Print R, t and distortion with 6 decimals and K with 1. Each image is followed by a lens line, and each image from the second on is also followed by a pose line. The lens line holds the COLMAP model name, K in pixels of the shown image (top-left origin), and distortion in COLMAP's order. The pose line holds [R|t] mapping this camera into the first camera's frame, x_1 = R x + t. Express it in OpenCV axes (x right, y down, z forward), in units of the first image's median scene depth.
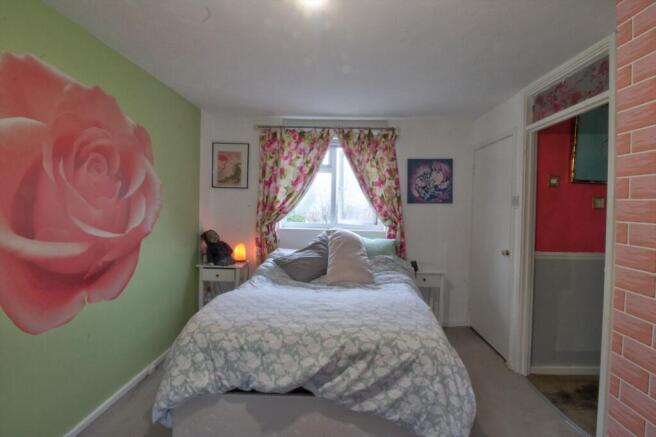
lens RADIAL K [[303.5, 0, 333.9], [0, 303.5, 208.4], [0, 0, 1]] dist [0.001203, -0.012458]
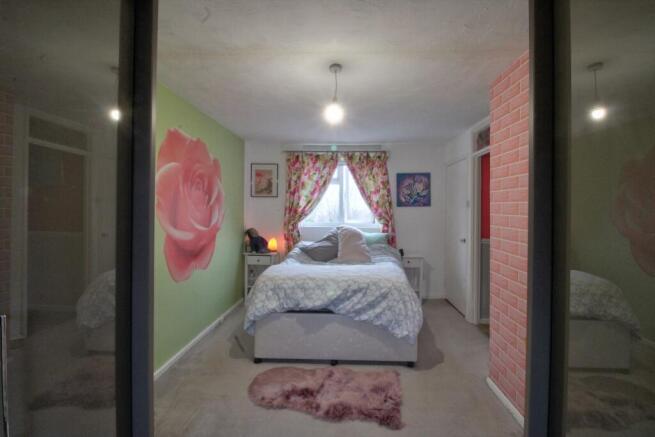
lens RADIAL K [[303.0, 0, 333.4], [0, 303.0, 208.4], [0, 0, 1]] dist [0.001203, -0.012458]
pose [[0.999703, -0.012700, -0.020806, -0.009954], [0.012384, 0.999807, -0.015247, 0.008502], [0.020995, 0.014985, 0.999667, -0.368375]]
